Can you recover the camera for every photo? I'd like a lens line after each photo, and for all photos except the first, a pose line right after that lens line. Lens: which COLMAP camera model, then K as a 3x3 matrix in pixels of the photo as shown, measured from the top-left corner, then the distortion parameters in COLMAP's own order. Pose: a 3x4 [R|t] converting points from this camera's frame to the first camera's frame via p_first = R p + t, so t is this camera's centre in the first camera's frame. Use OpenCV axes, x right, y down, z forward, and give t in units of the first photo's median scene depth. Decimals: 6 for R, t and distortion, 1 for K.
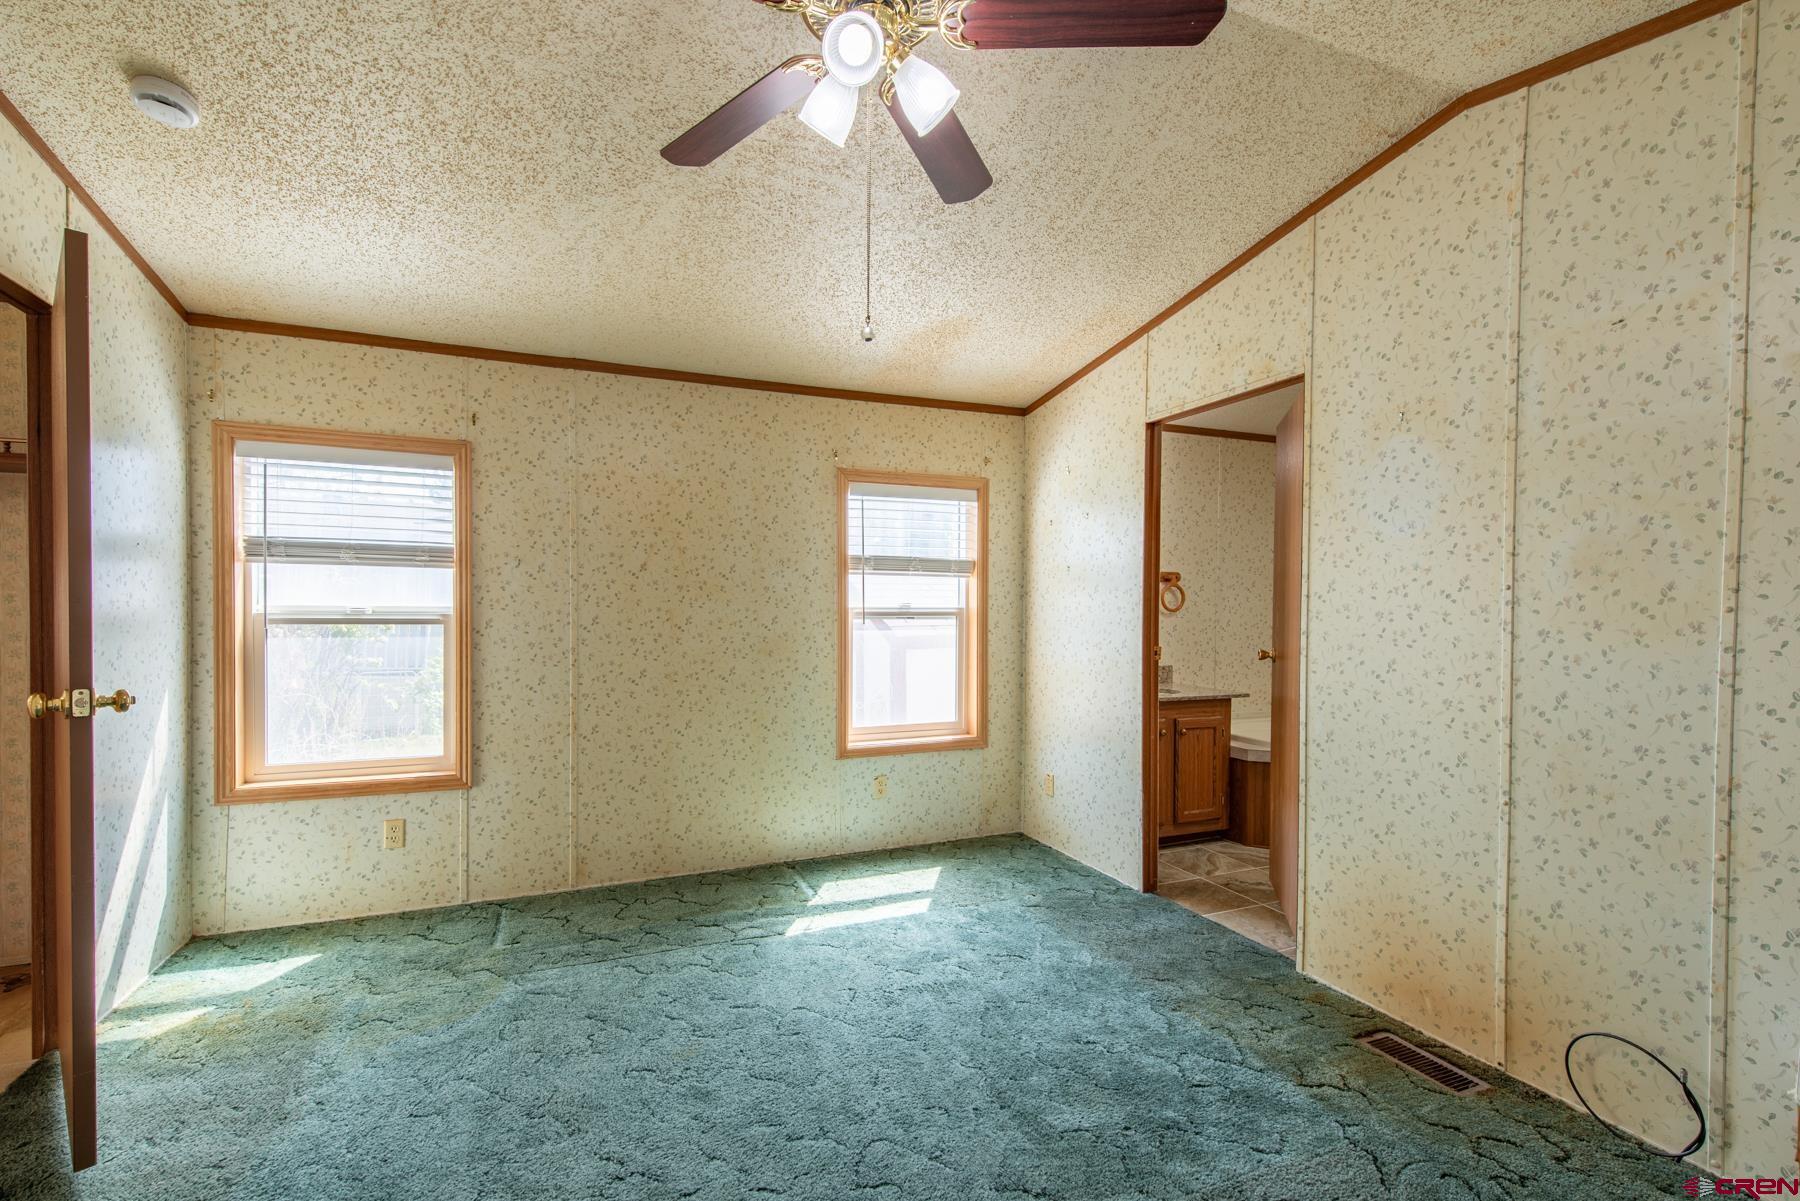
lens RADIAL K [[753.7, 0, 899.0], [0, 753.7, 618.1], [0, 0, 1]] dist [0.021075, -0.006828]
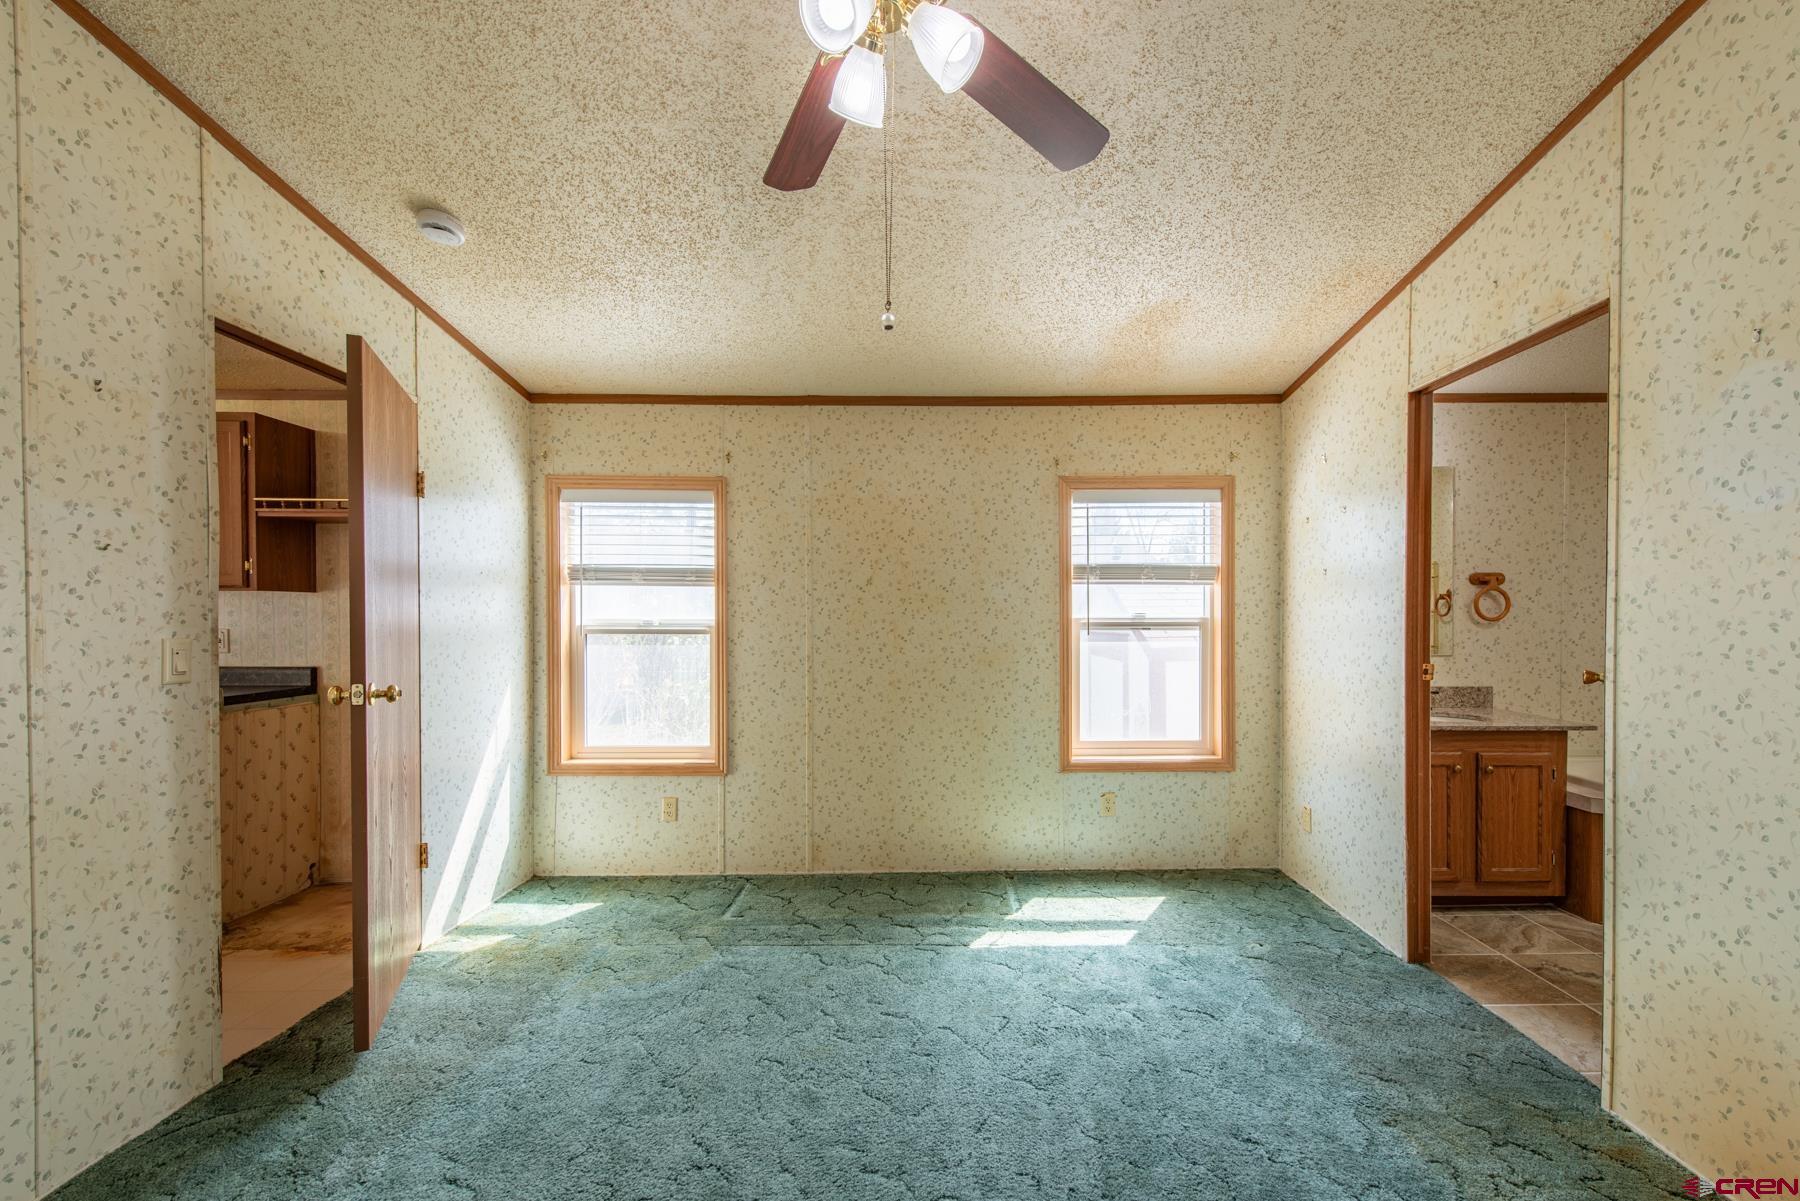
lens RADIAL K [[718.2, 0, 953.9], [0, 718.2, 625.1], [0, 0, 1]] dist [0.018028, -0.005729]
pose [[0.935370, -0.001629, -0.353666, 0.156227], [0.000087, 0.999990, -0.004376, -0.001206], [0.353670, 0.004063, 0.935362, 0.095999]]
